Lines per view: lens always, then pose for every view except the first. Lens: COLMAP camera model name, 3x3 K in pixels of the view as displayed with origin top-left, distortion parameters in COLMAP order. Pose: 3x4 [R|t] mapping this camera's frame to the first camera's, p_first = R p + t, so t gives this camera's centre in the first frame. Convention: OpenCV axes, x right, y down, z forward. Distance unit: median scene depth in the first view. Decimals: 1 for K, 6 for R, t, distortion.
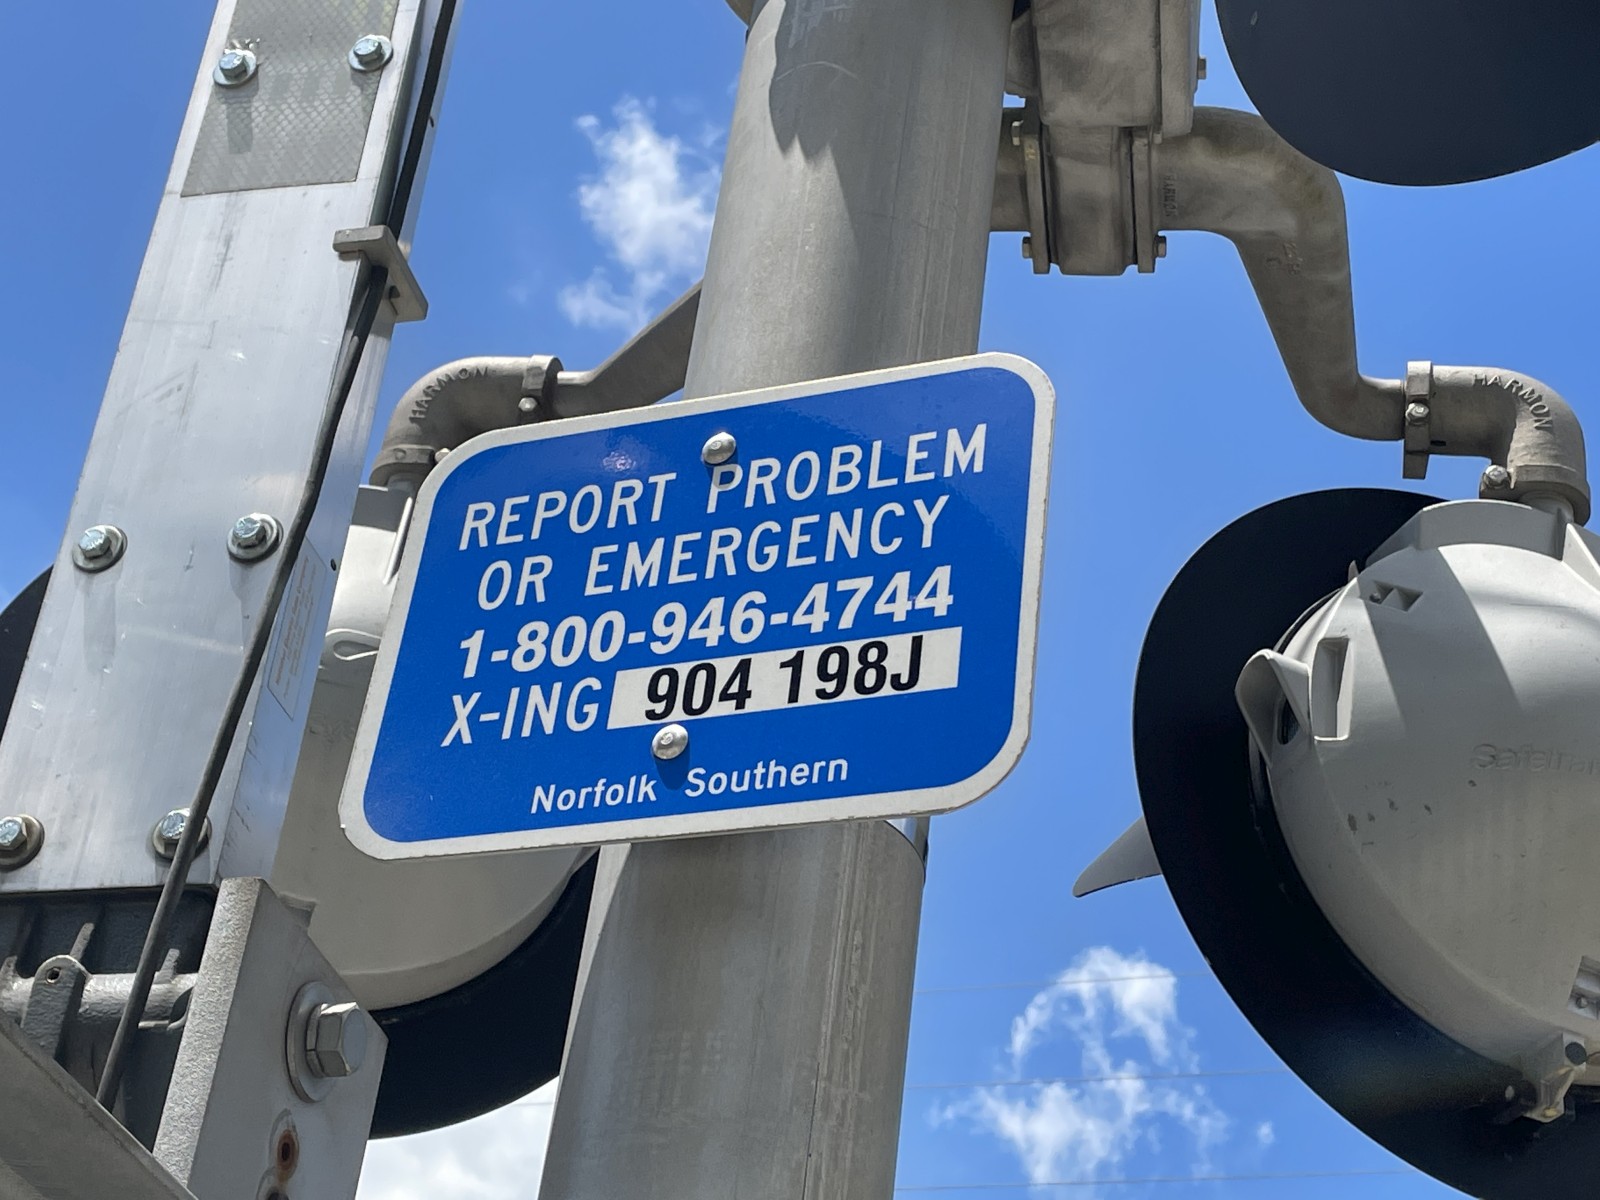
lens RADIAL K [[2617.5, 0, 800.0], [0, 2617.5, 600.0], [0, 0, 1]] dist [0.158949, -0.463969]
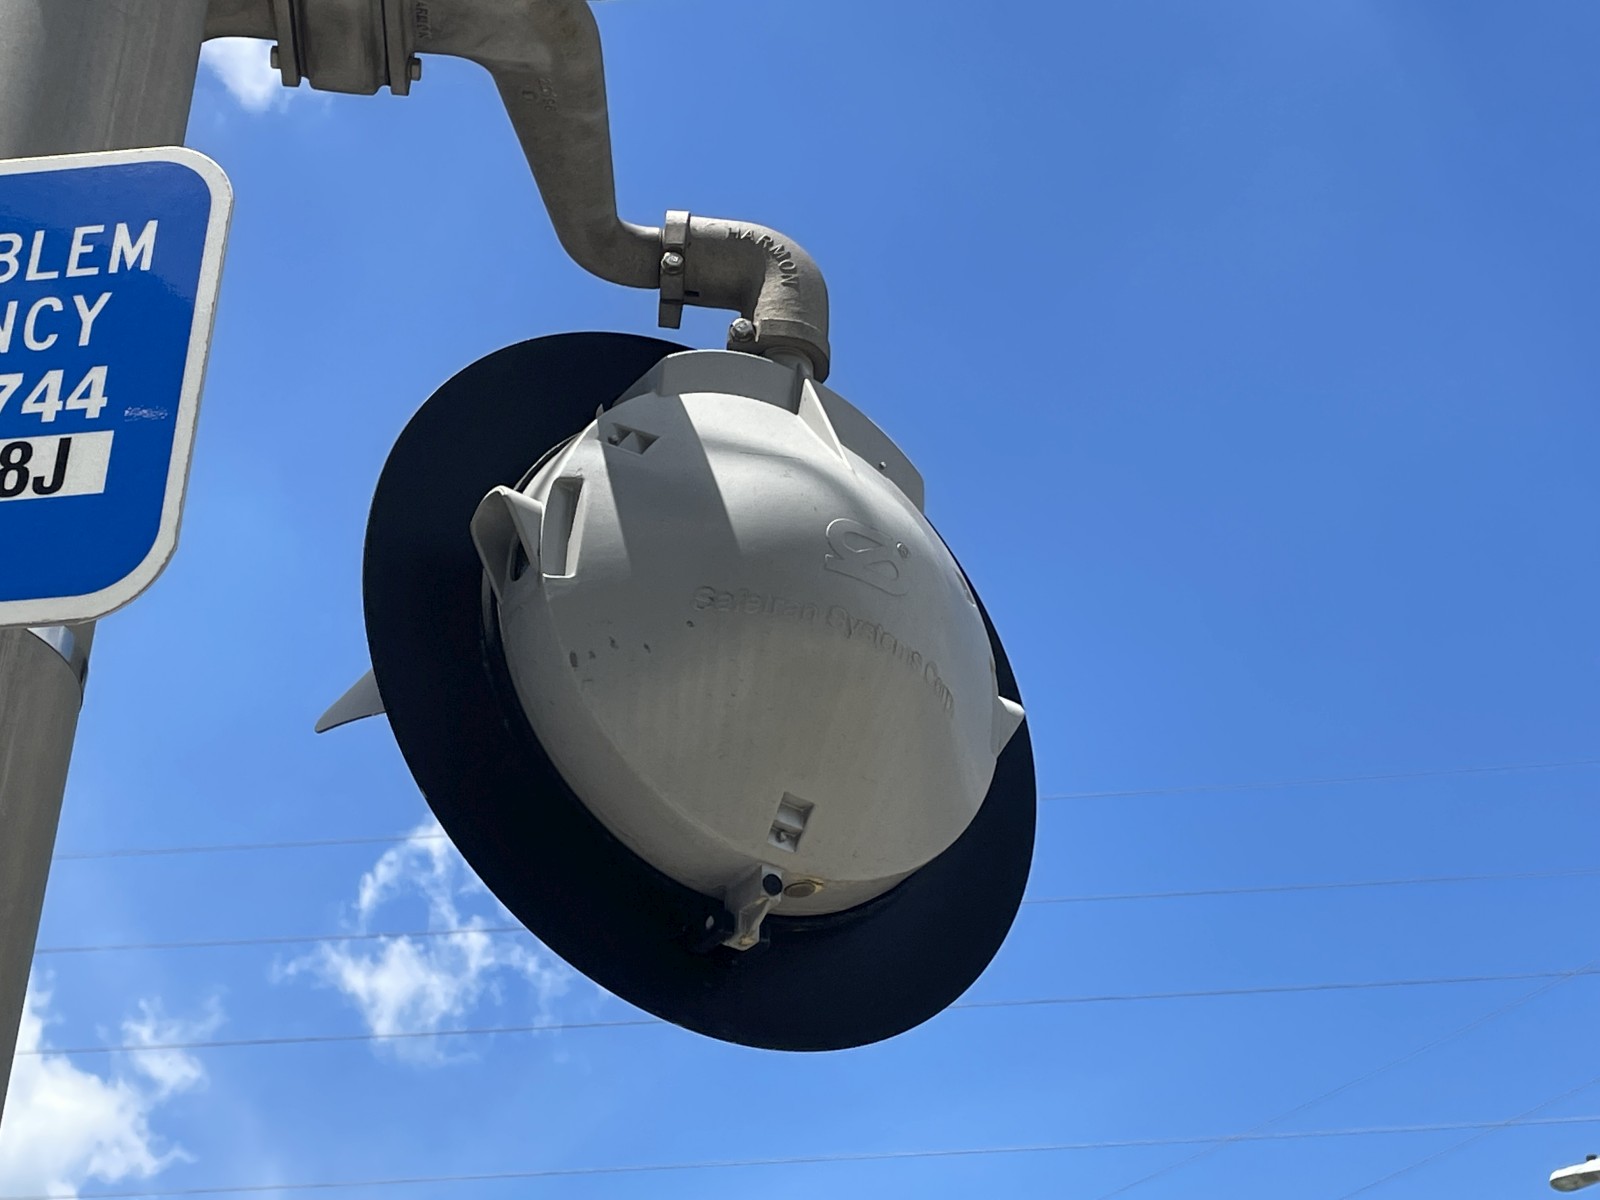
lens RADIAL K [[2617.5, 0, 800.0], [0, 2617.5, 600.0], [0, 0, 1]] dist [0.158949, -0.463969]
pose [[0.969491, 0.033651, 0.242805, 0.048922], [-0.046664, 0.997755, 0.048040, 0.009386], [-0.240643, -0.057905, 0.968885, 0.005793]]
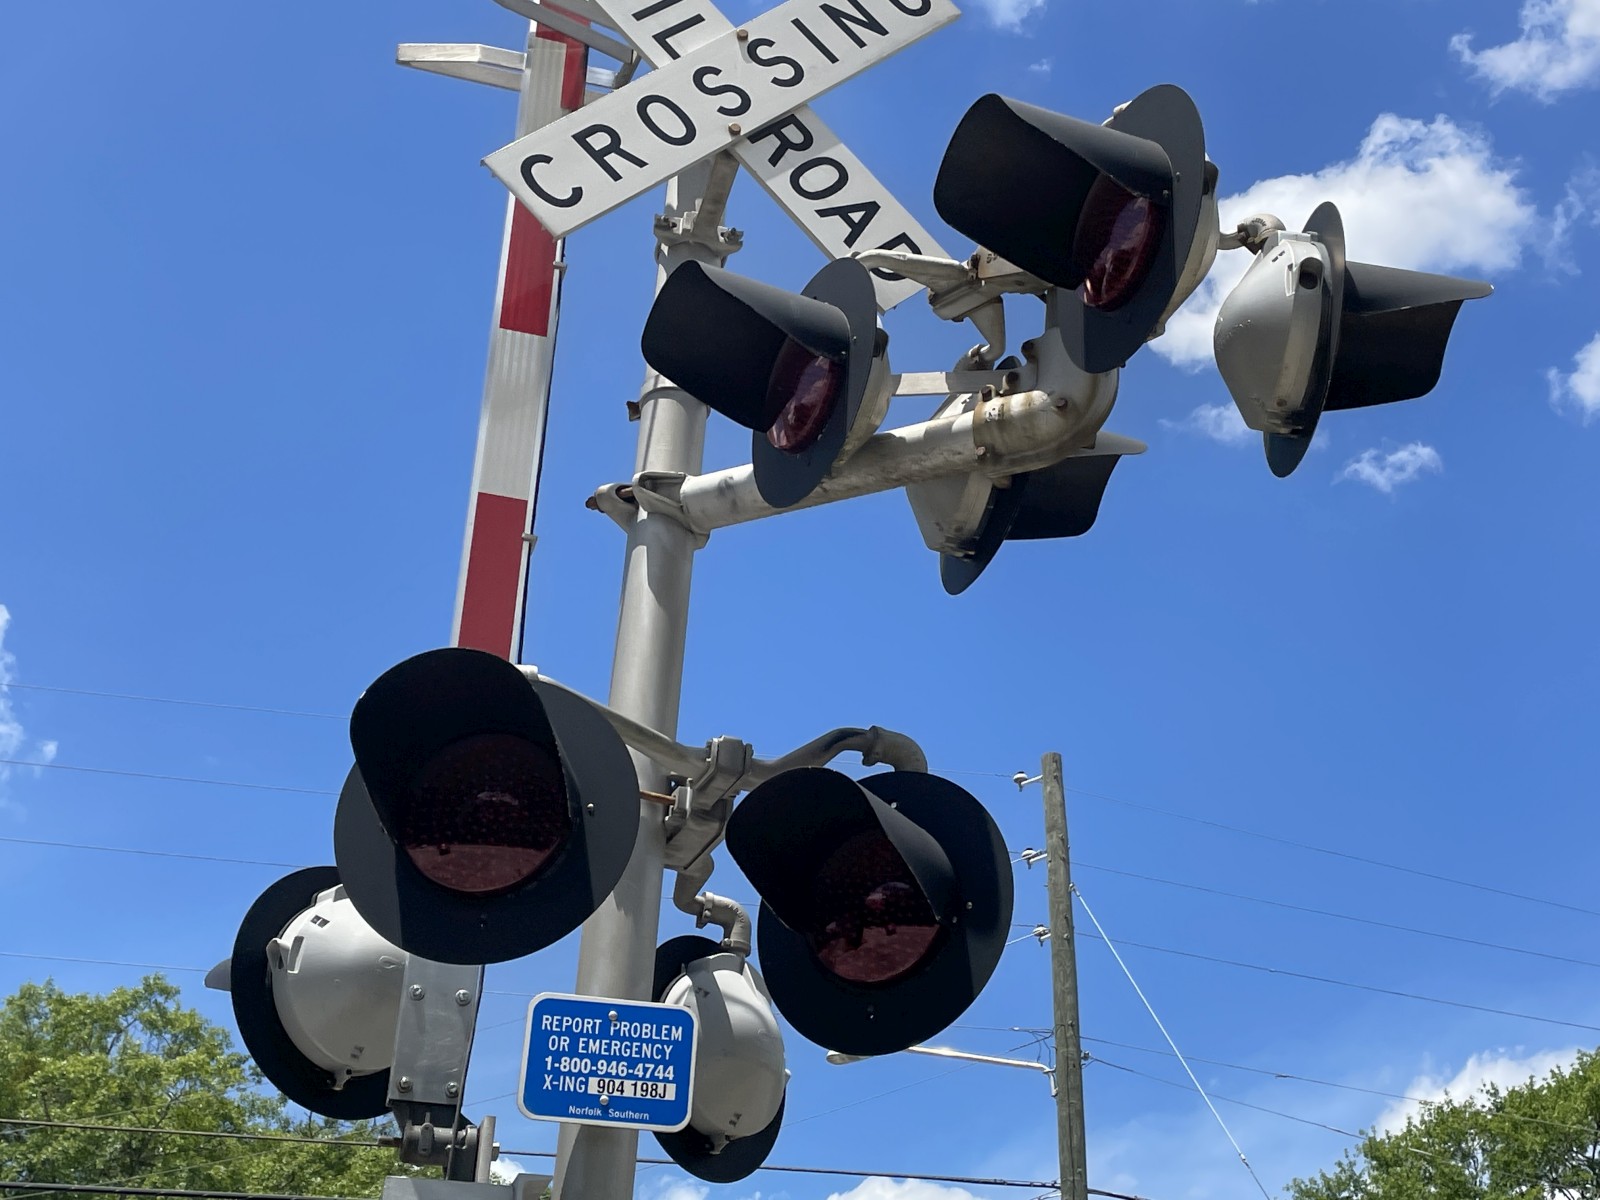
lens RADIAL K [[2202.9, 0, 821.2], [0, 2202.9, 562.6], [0, 0, 1]] dist [0.096606, -0.109249]
pose [[0.861924, 0.196297, 0.467498, -1.104089], [-0.244337, 0.968704, 0.043736, -0.714582], [-0.444282, -0.151924, 0.882912, -1.521816]]
